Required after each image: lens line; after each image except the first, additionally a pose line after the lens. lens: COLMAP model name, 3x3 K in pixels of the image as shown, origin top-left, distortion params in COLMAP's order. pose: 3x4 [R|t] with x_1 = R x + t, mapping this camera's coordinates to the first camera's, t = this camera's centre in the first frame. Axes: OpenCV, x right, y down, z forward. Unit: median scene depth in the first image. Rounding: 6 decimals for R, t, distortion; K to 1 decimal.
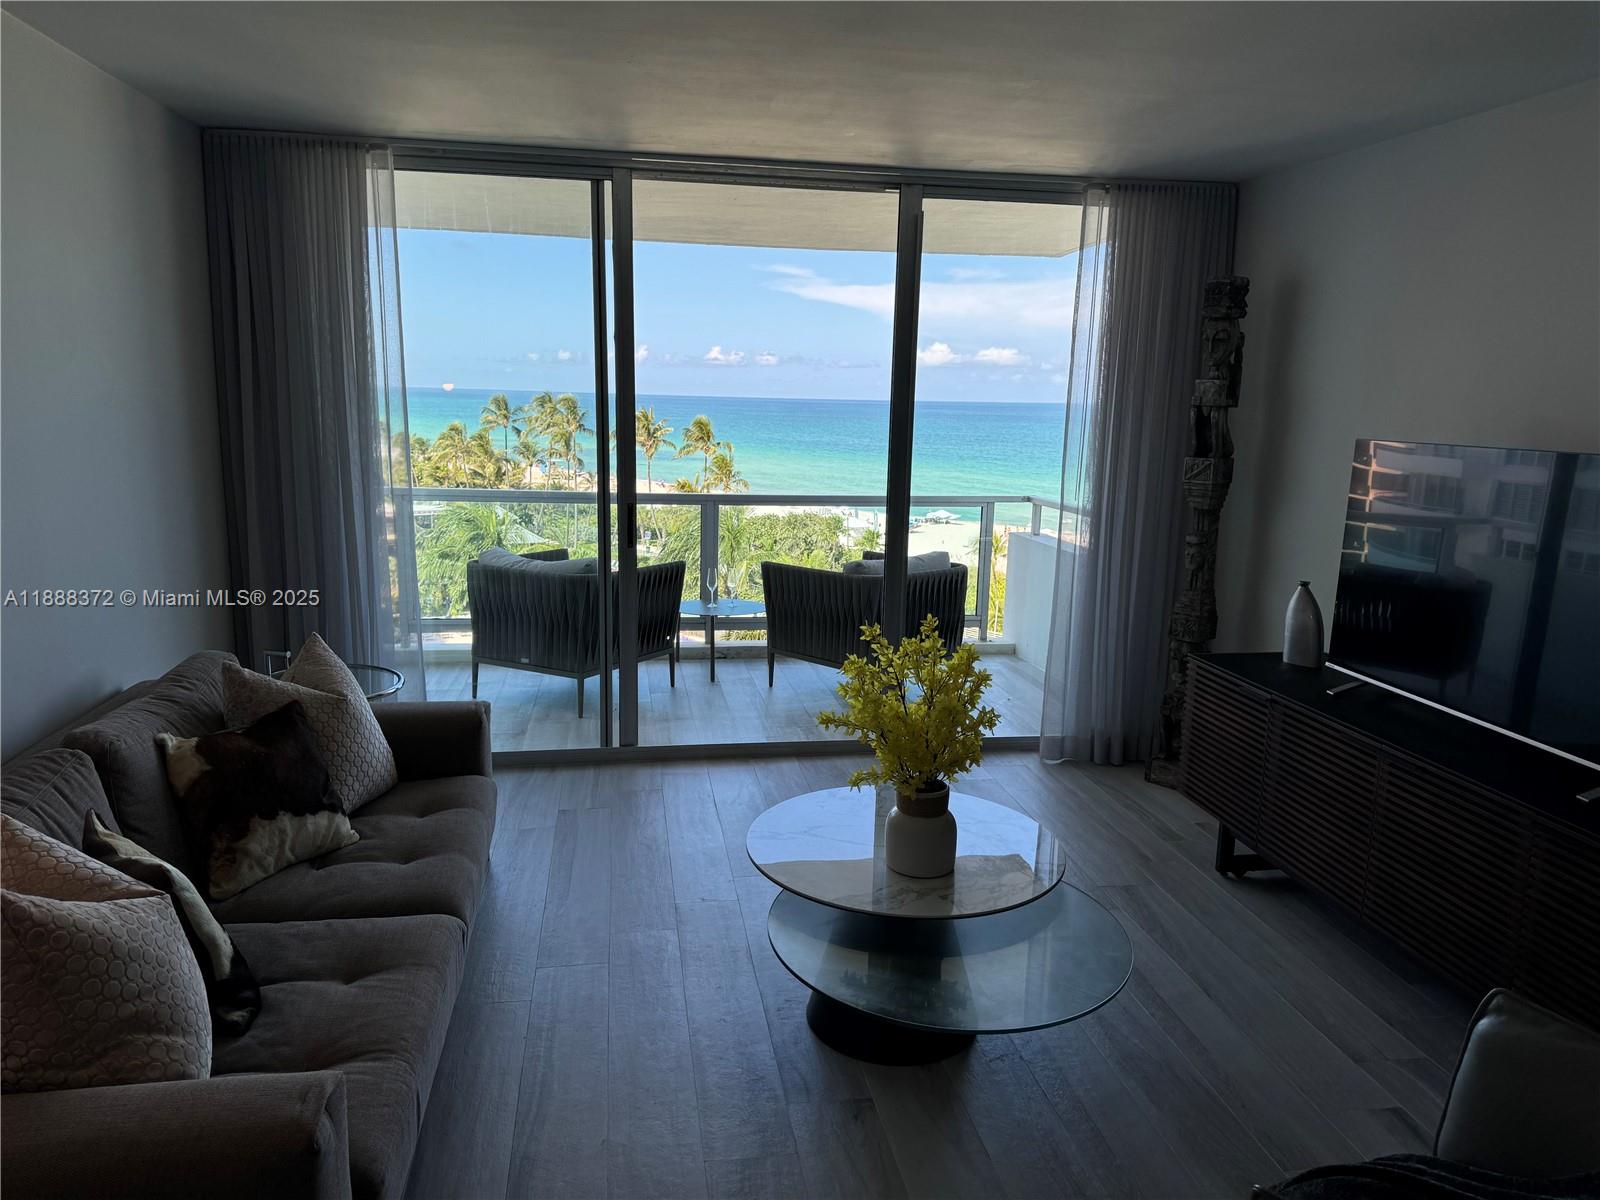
lens RADIAL K [[1113.6, 0, 800.0], [0, 1113.6, 594.5], [0, 0, 1]] dist [0.124848, -0.125918]
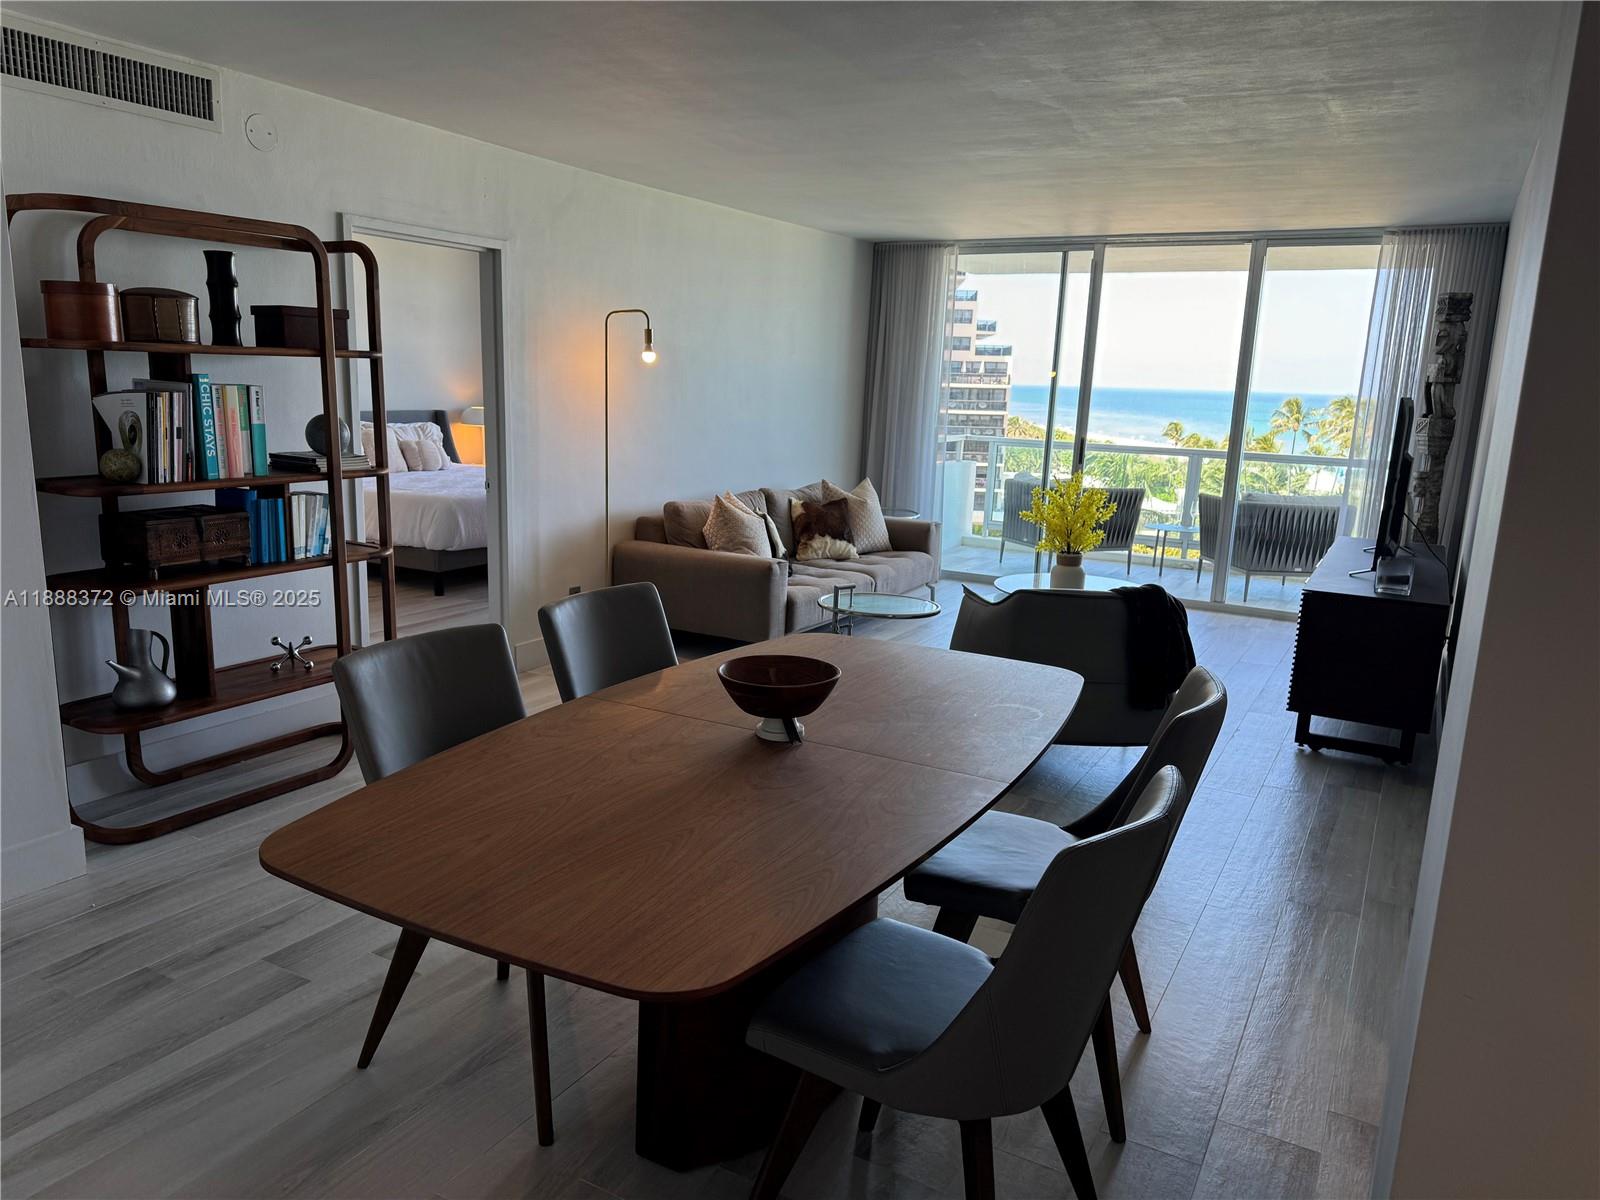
lens RADIAL K [[1159.9, 0, 797.8], [0, 1159.9, 586.0], [0, 0, 1]] dist [0.001655, -0.001792]
pose [[0.783726, 0.117716, -0.609850, 0.648242], [-0.126092, 0.991584, 0.029357, 0.147079], [0.608173, 0.053889, 0.791973, -0.635617]]
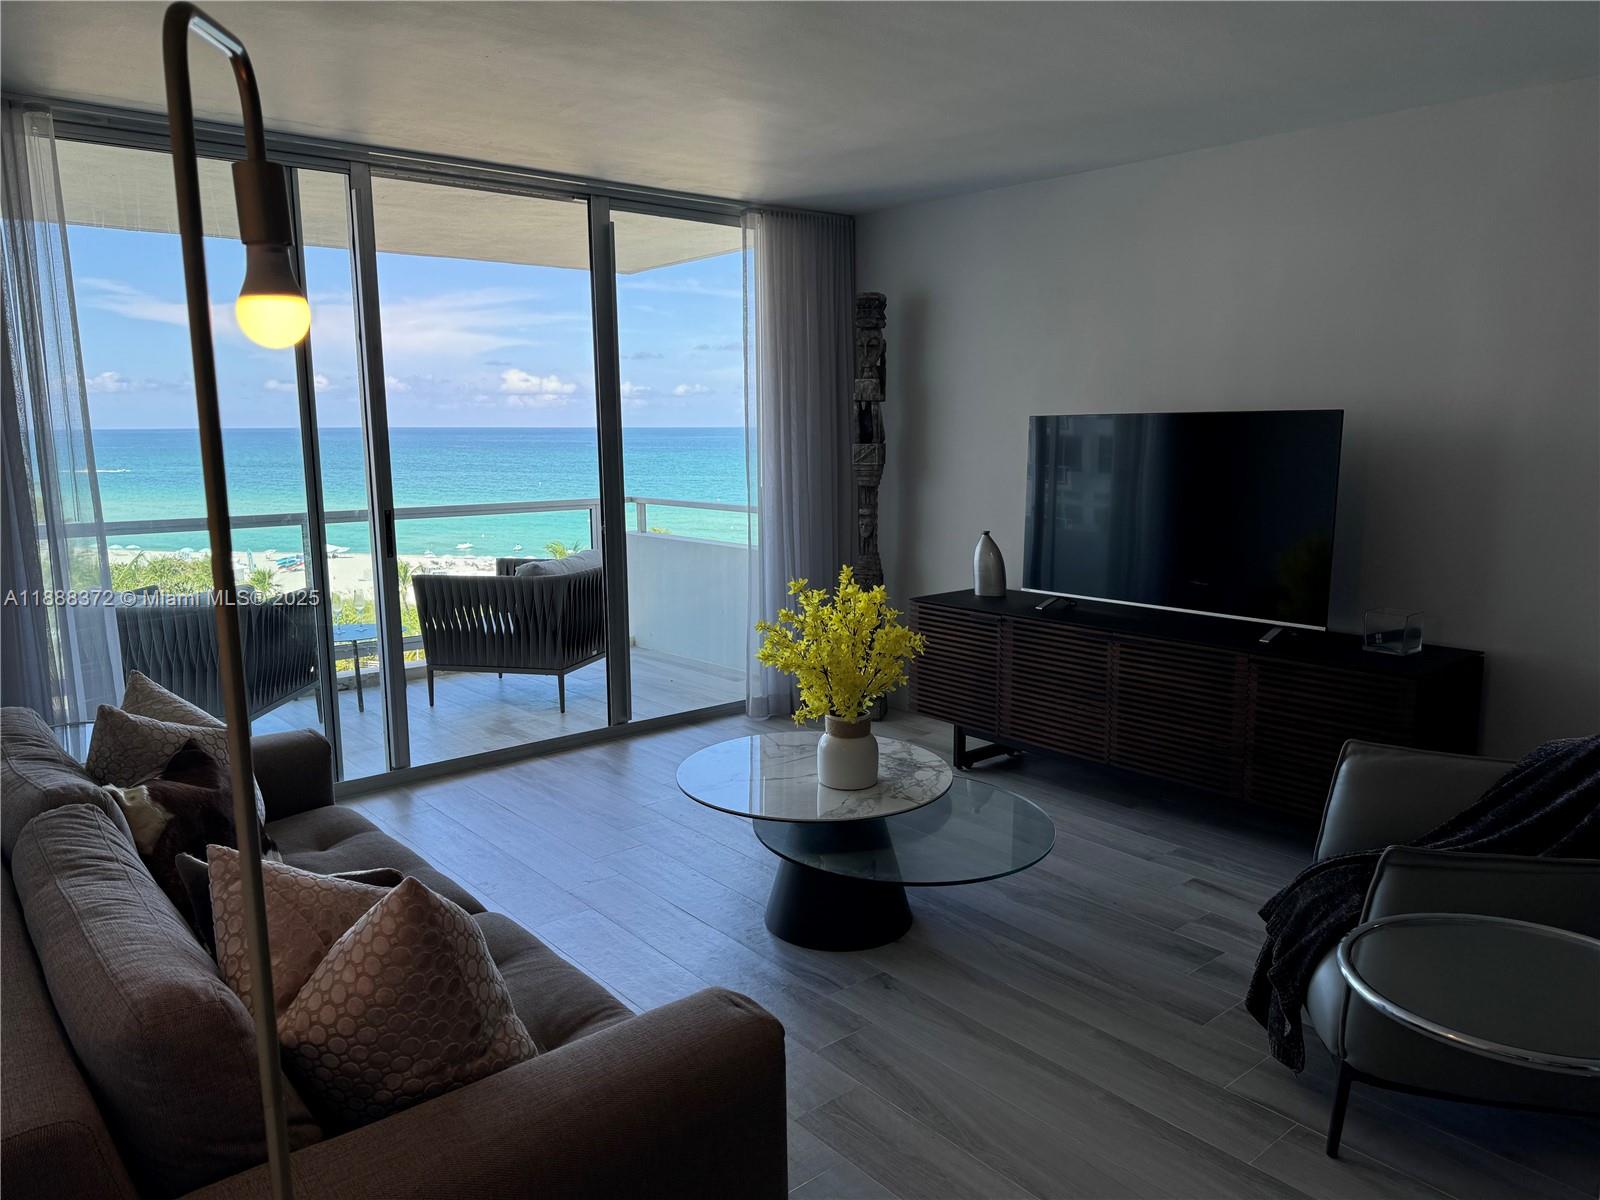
lens RADIAL K [[1119.9, 0, 787.5], [0, 1119.9, 591.8], [0, 0, 1]] dist [0.145897, -0.175746]
pose [[0.863102, -0.102814, 0.494453, -0.325080], [0.115110, 0.993337, 0.005617, 0.020279], [-0.491736, 0.052068, 0.869186, 0.004628]]
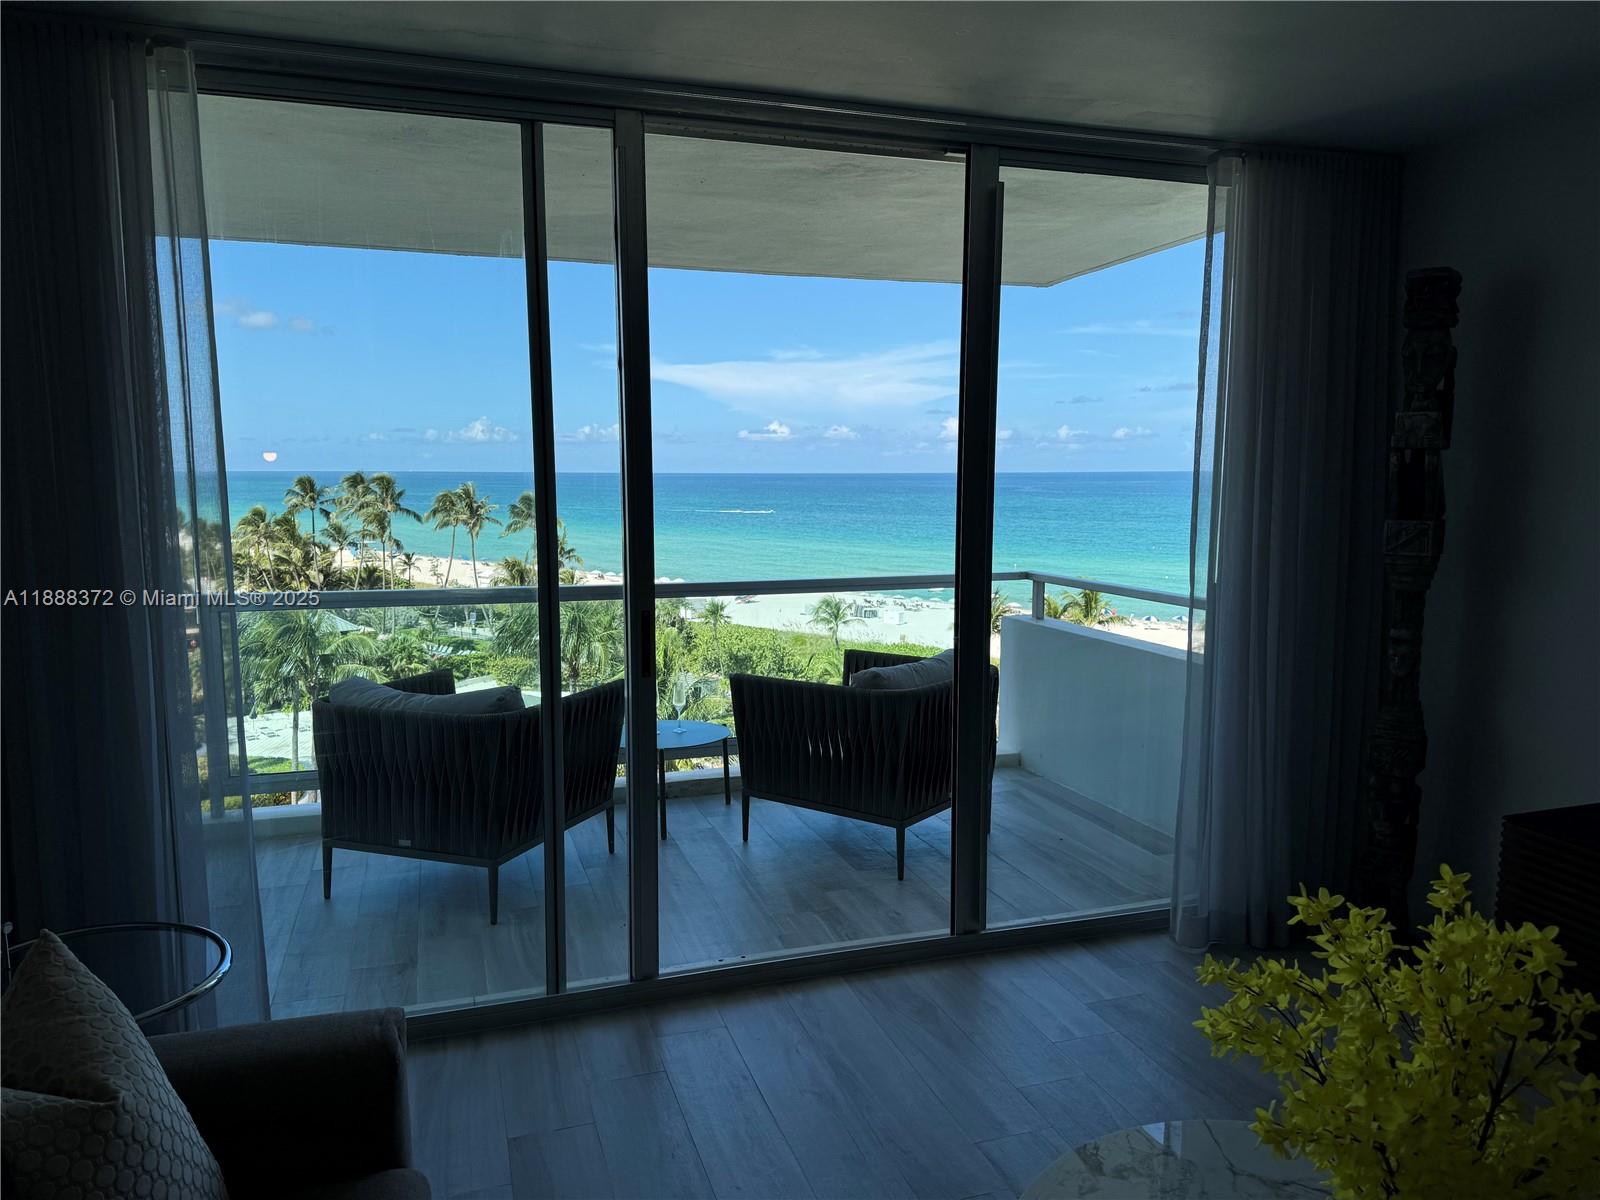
lens RADIAL K [[1103.4, 0, 802.0], [0, 1103.4, 614.3], [0, 0, 1]] dist [0.087618, -0.117415]
pose [[0.987054, -0.041435, 0.154943, -0.135085], [0.048383, 0.997973, -0.041344, -0.050132], [-0.152916, 0.048306, 0.987058, 0.359680]]
